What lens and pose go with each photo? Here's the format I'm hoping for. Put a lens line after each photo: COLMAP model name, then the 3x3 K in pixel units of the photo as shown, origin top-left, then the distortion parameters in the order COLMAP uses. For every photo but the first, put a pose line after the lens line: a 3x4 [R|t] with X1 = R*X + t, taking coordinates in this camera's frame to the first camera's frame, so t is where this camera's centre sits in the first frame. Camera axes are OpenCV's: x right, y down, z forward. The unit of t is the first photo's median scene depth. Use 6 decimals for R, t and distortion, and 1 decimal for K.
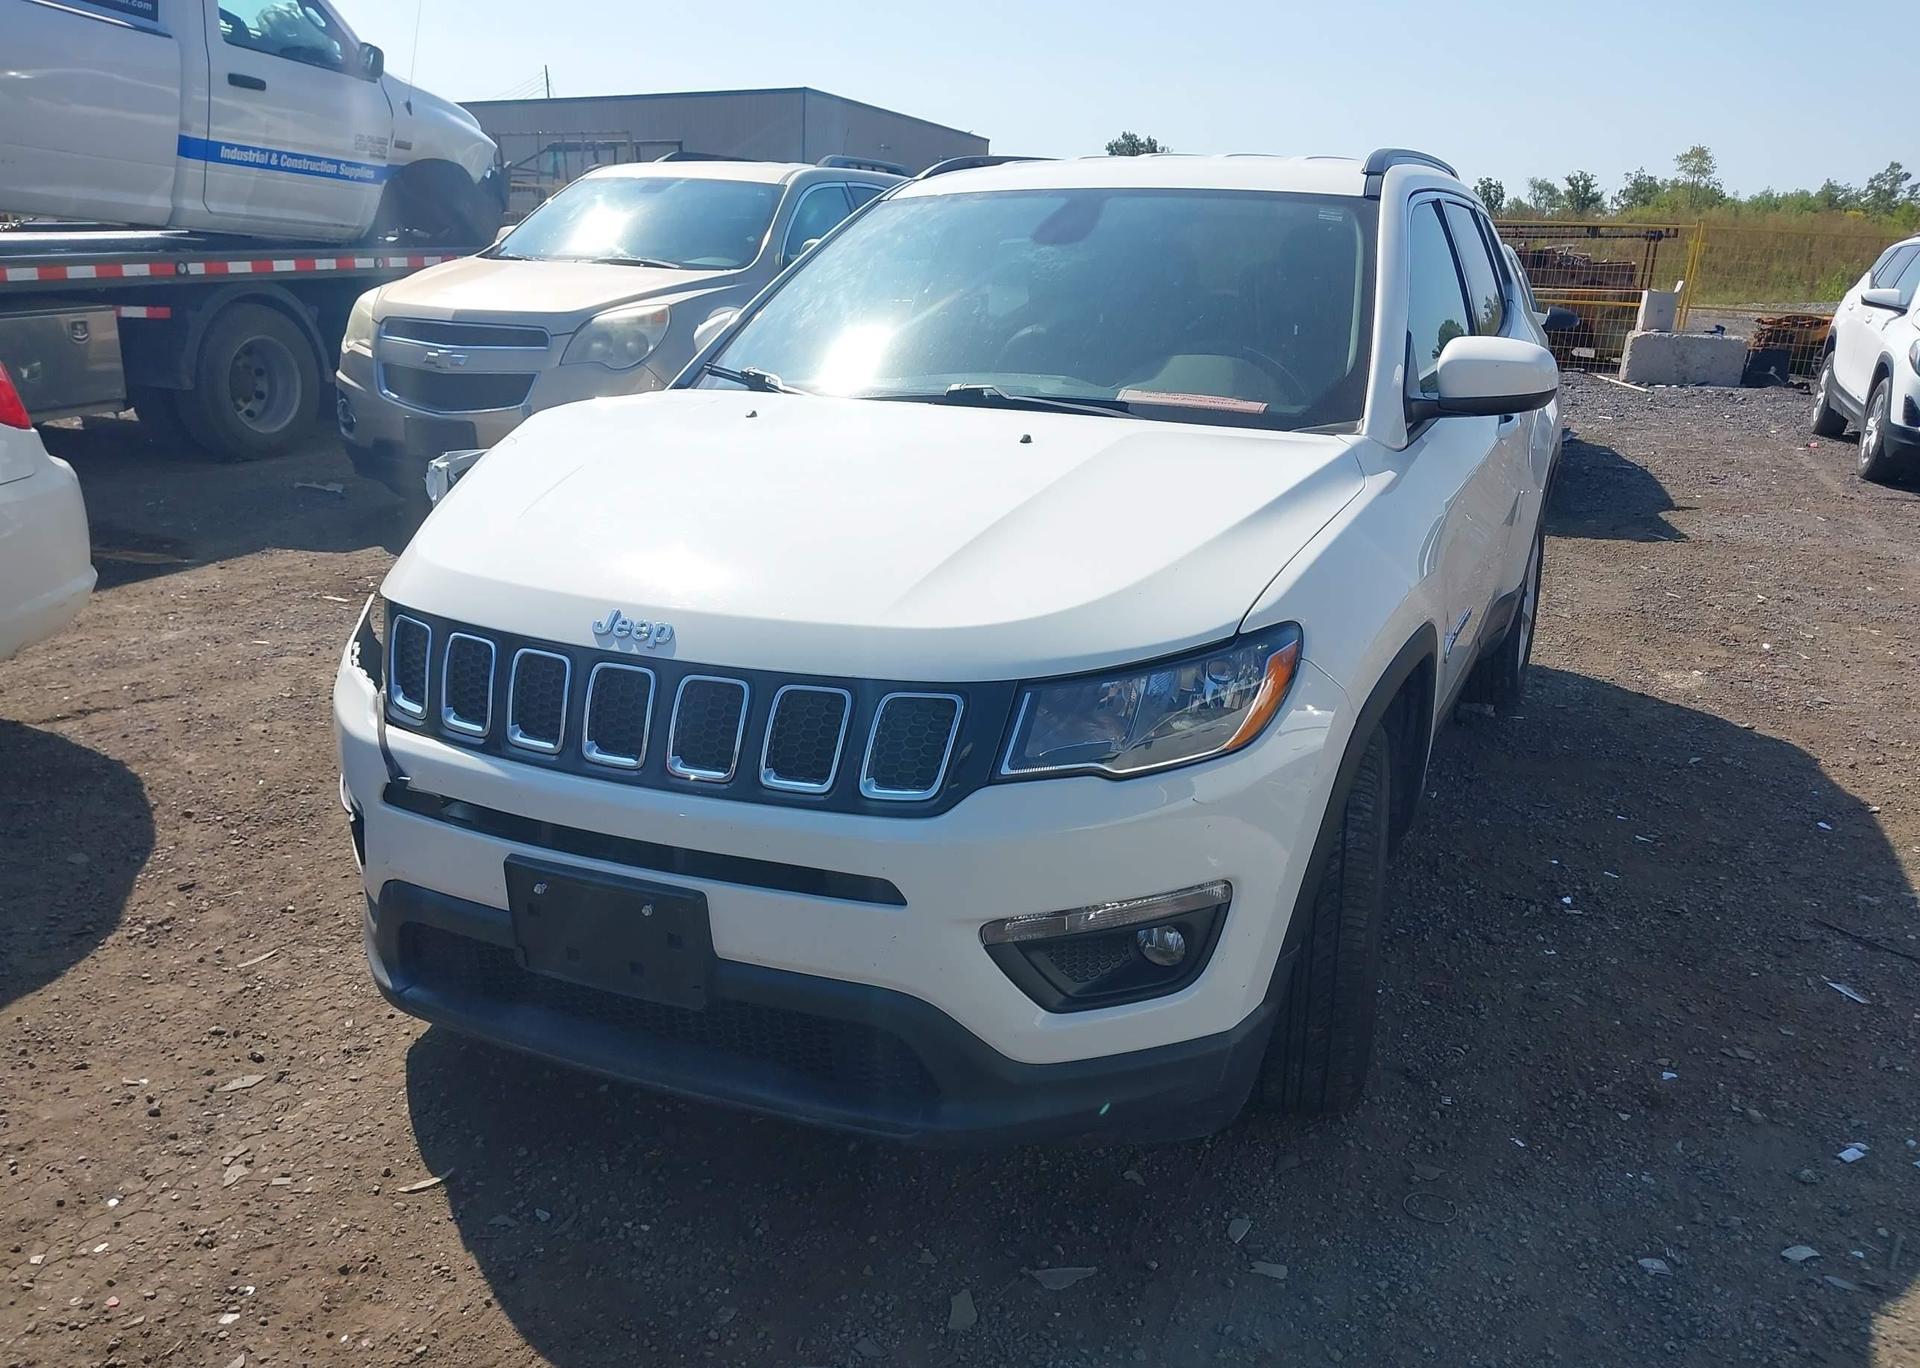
lens RADIAL K [[1501.3, 0, 958.7], [0, 1501.3, 687.8], [0, 0, 1]] dist [0.033385, -0.045364]
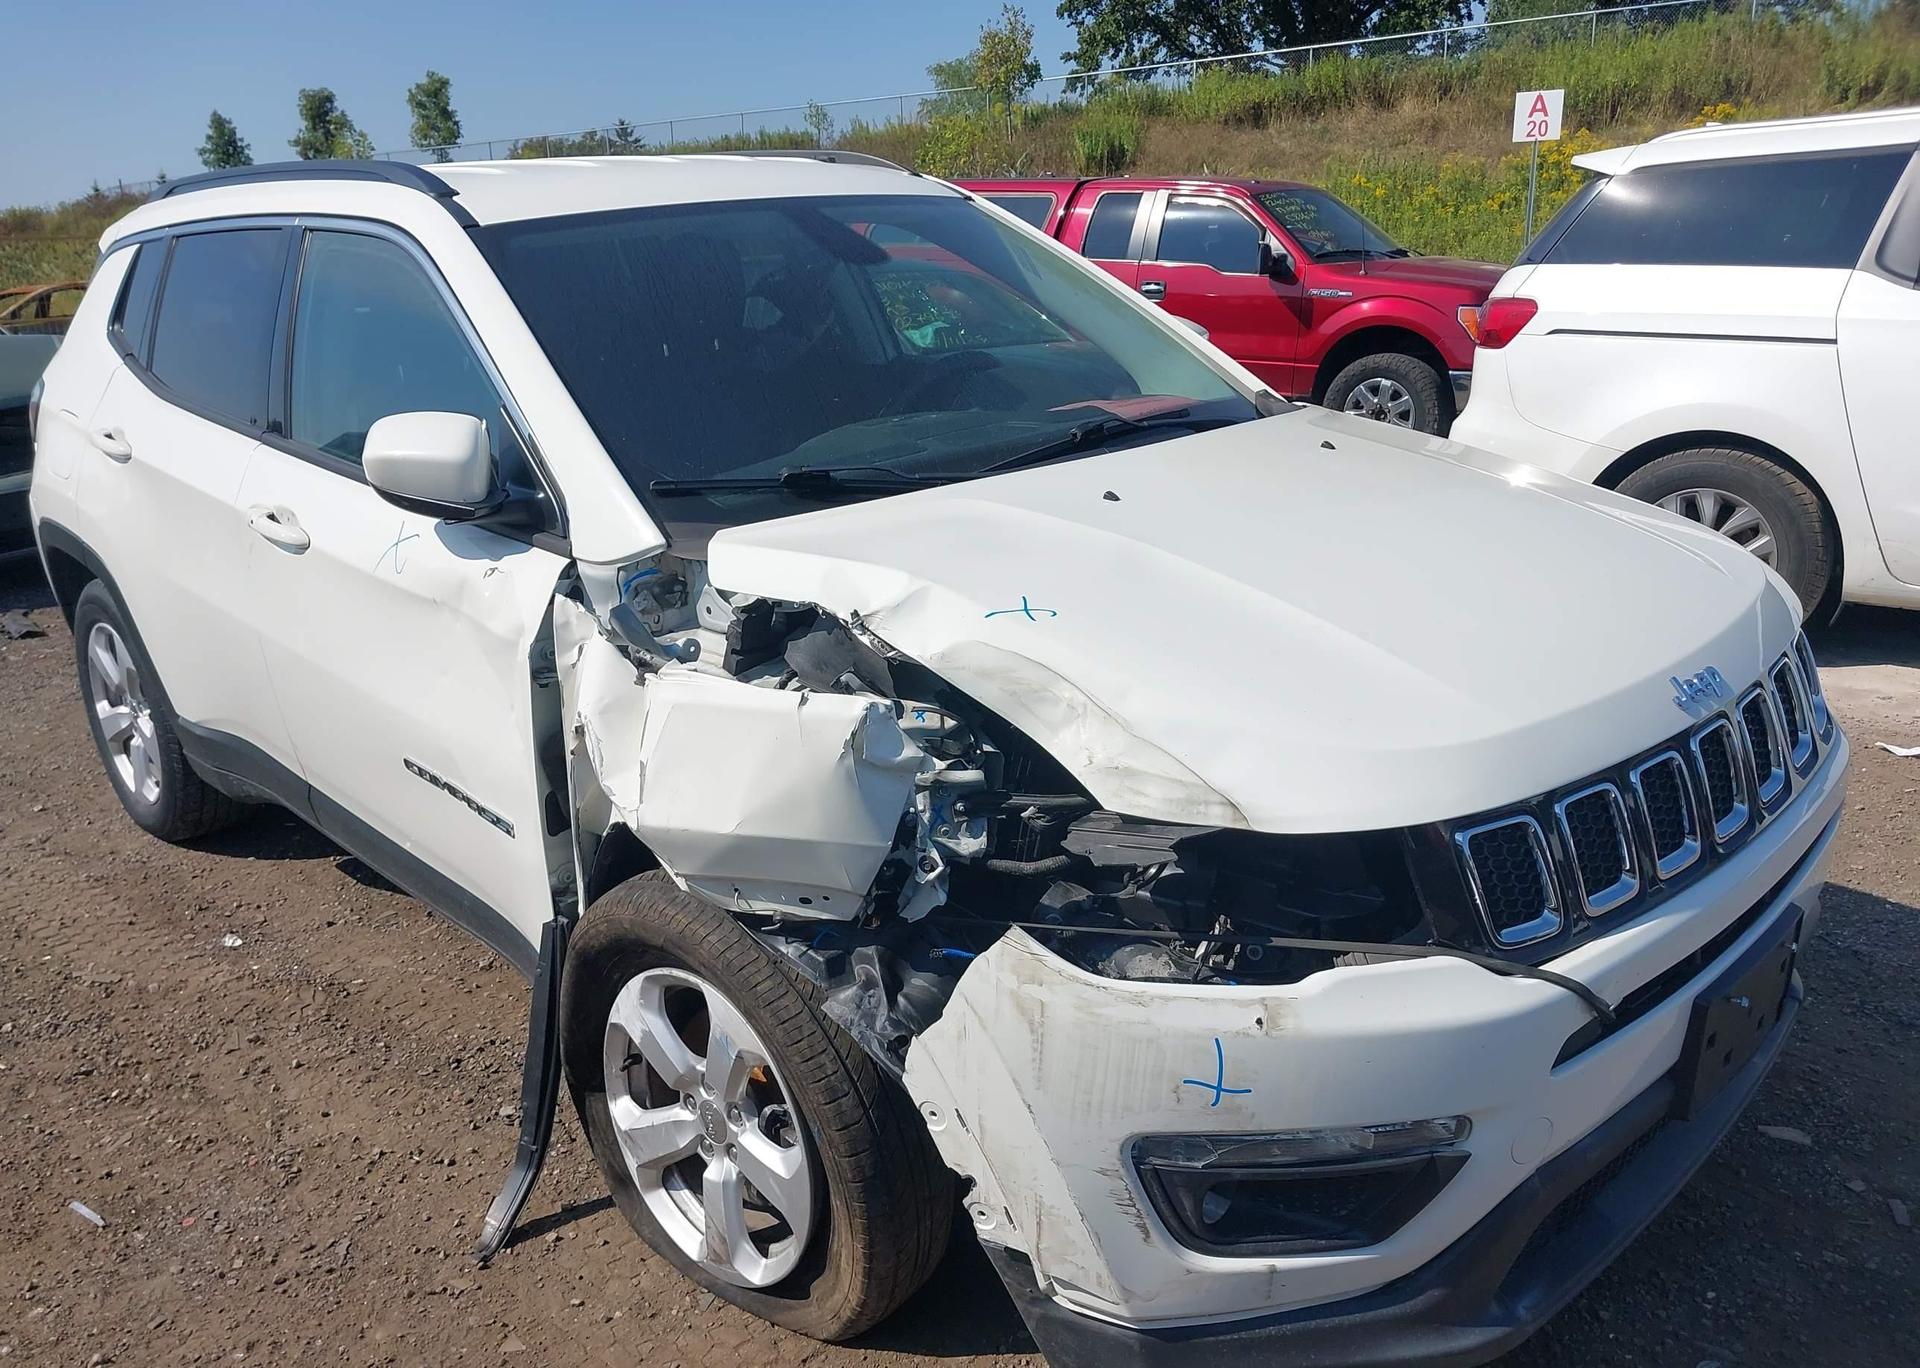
lens RADIAL K [[1501.3, 0, 978.0], [0, 1501.3, 696.8], [0, 0, 1]] dist [0.033385, -0.045364]
pose [[0.347182, -0.319201, 0.881802, -0.854354], [0.313790, 0.925632, 0.211522, -0.263716], [-0.883743, 0.203264, 0.421524, 0.735700]]
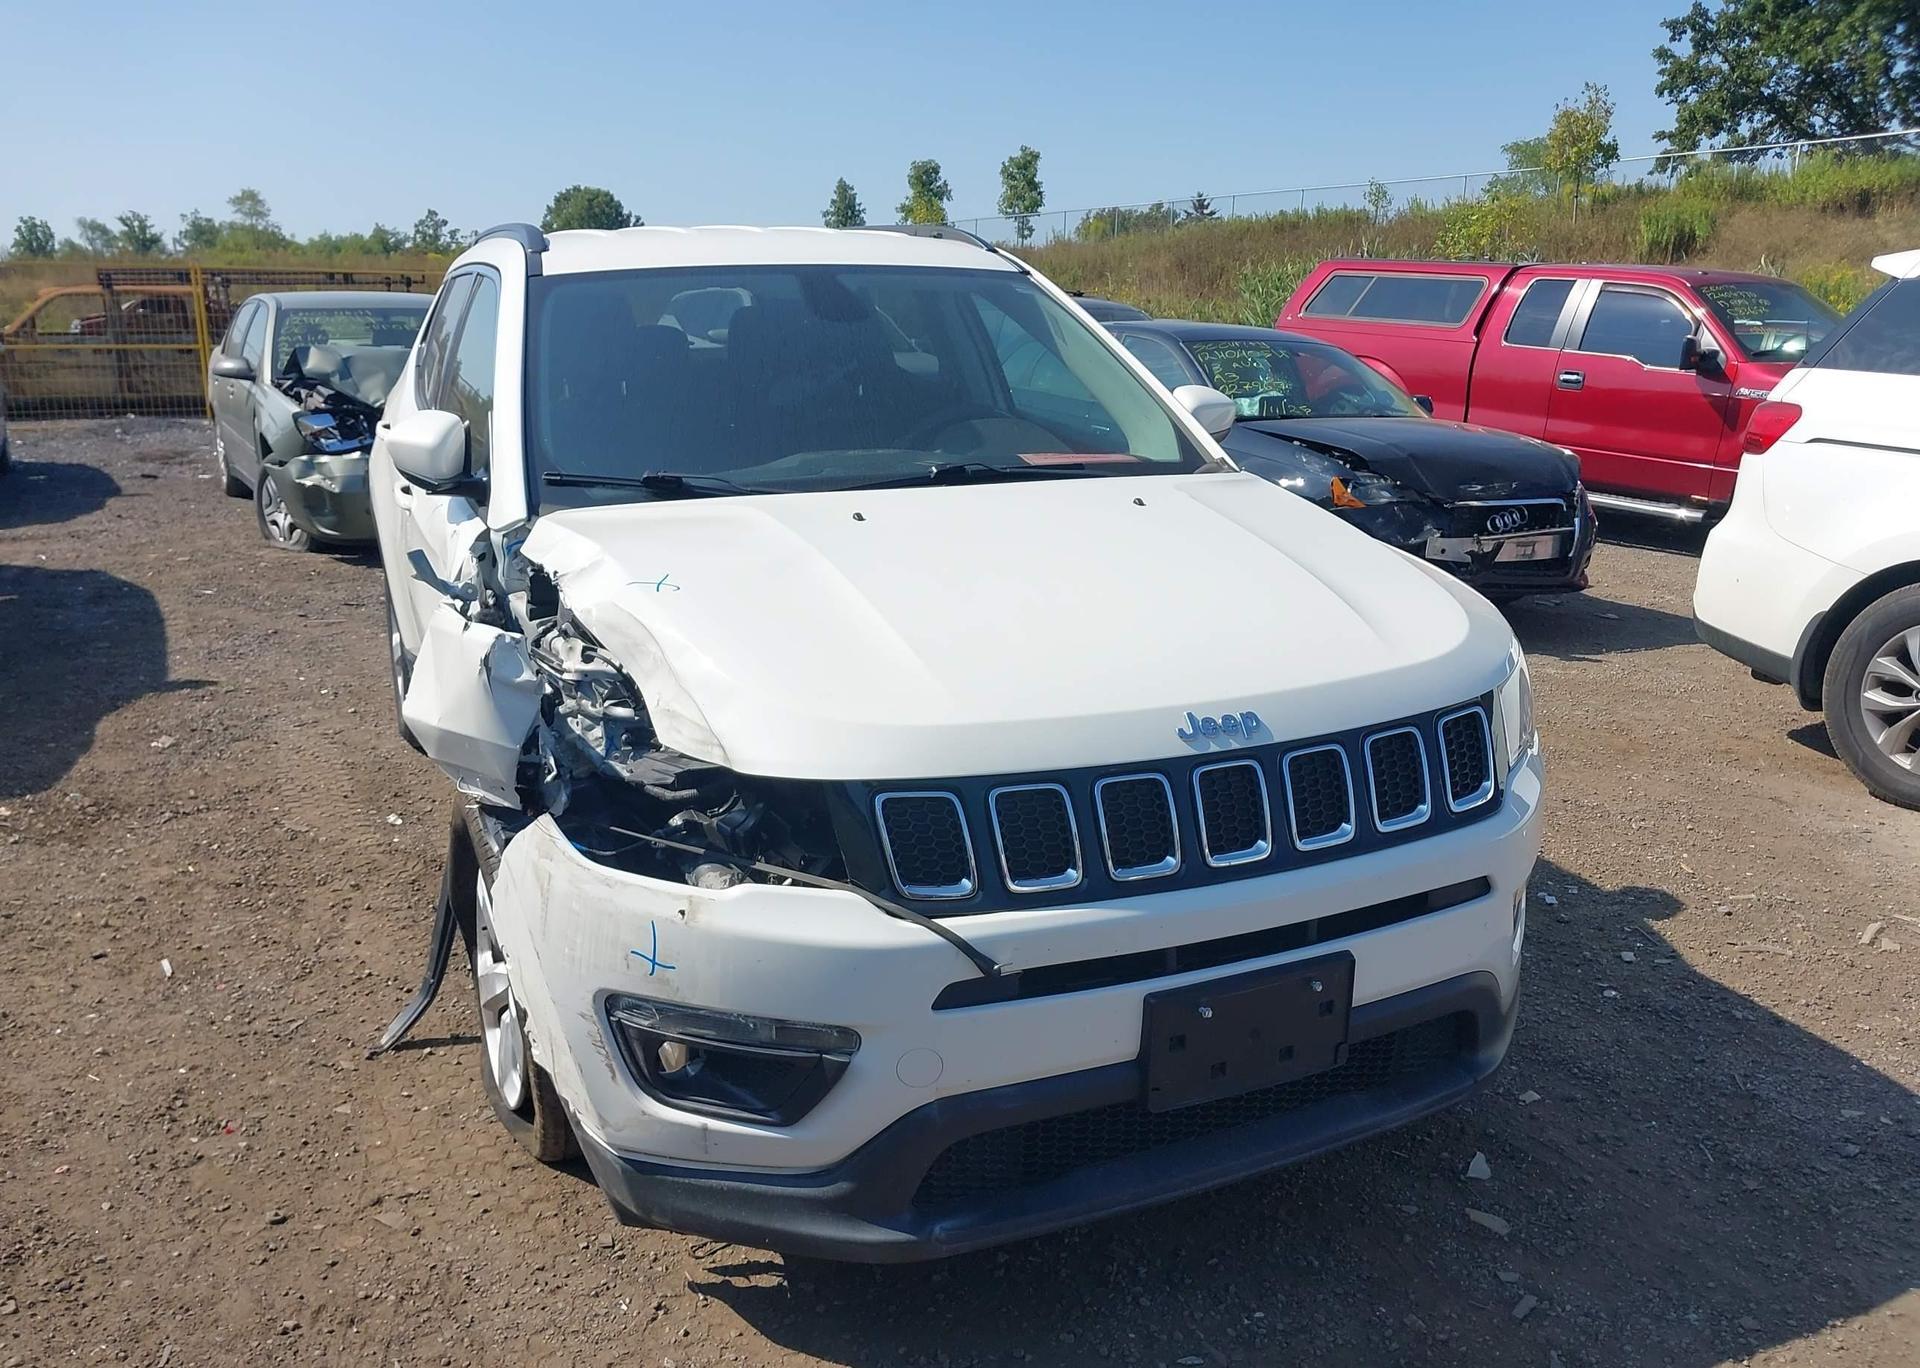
lens RADIAL K [[1501.3, 0, 966.9], [0, 1501.3, 693.6], [0, 0, 1]] dist [0.033385, -0.045364]
pose [[0.658598, -0.210379, 0.722488, -0.765991], [0.226307, 0.971050, 0.076462, -0.127809], [-0.717658, 0.113147, 0.687142, 0.319534]]
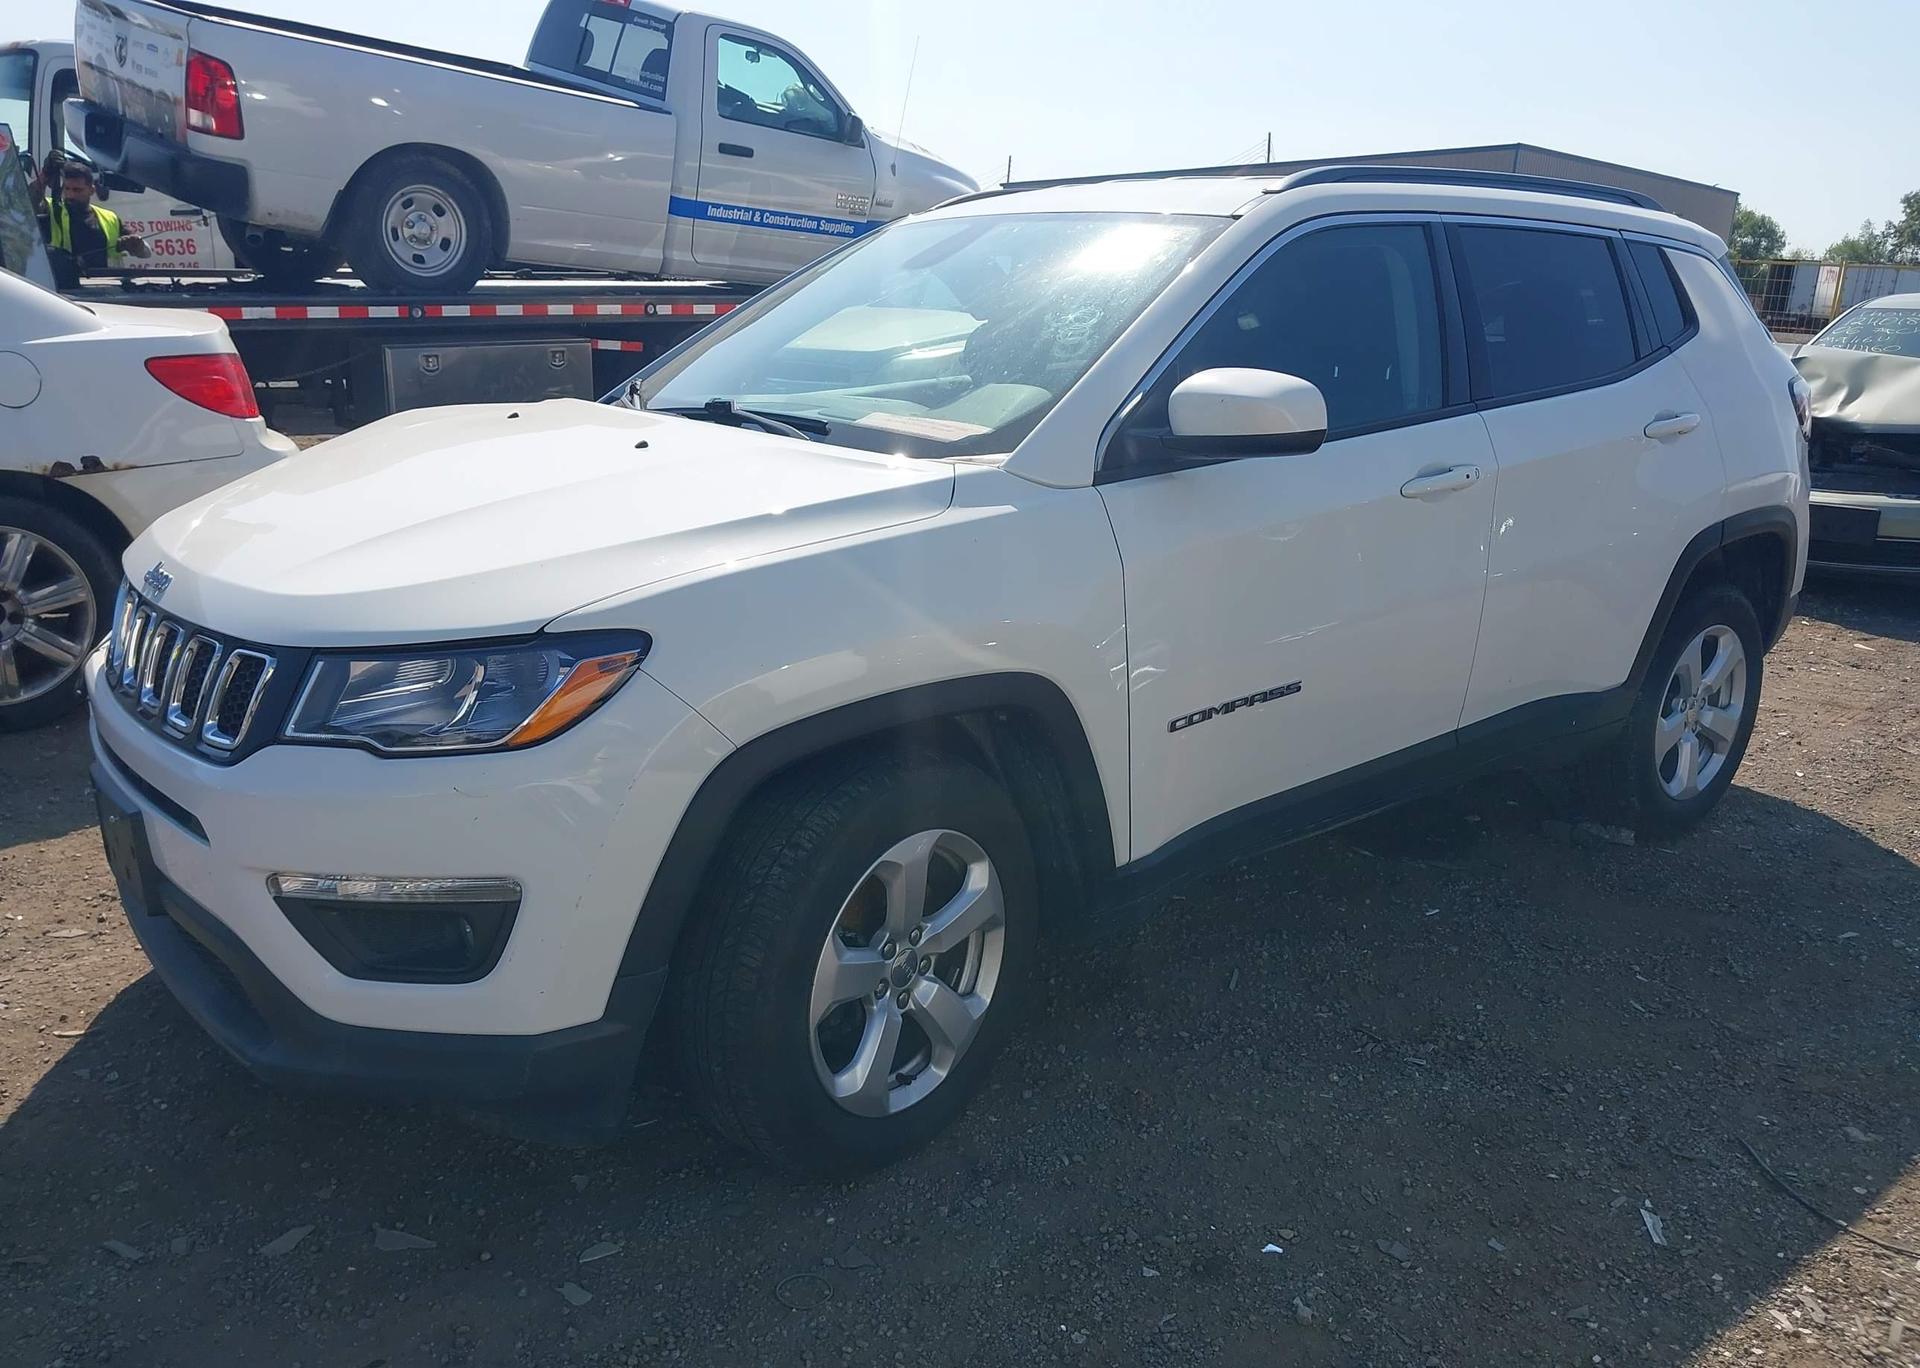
lens RADIAL K [[1501.3, 0, 960.2], [0, 1501.3, 683.3], [0, 0, 1]] dist [0.033385, -0.045364]
pose [[0.903179, 0.114092, -0.413825, 0.613889], [-0.130552, 0.991373, -0.011610, -0.019978], [0.408930, 0.064512, 0.910282, 0.145978]]
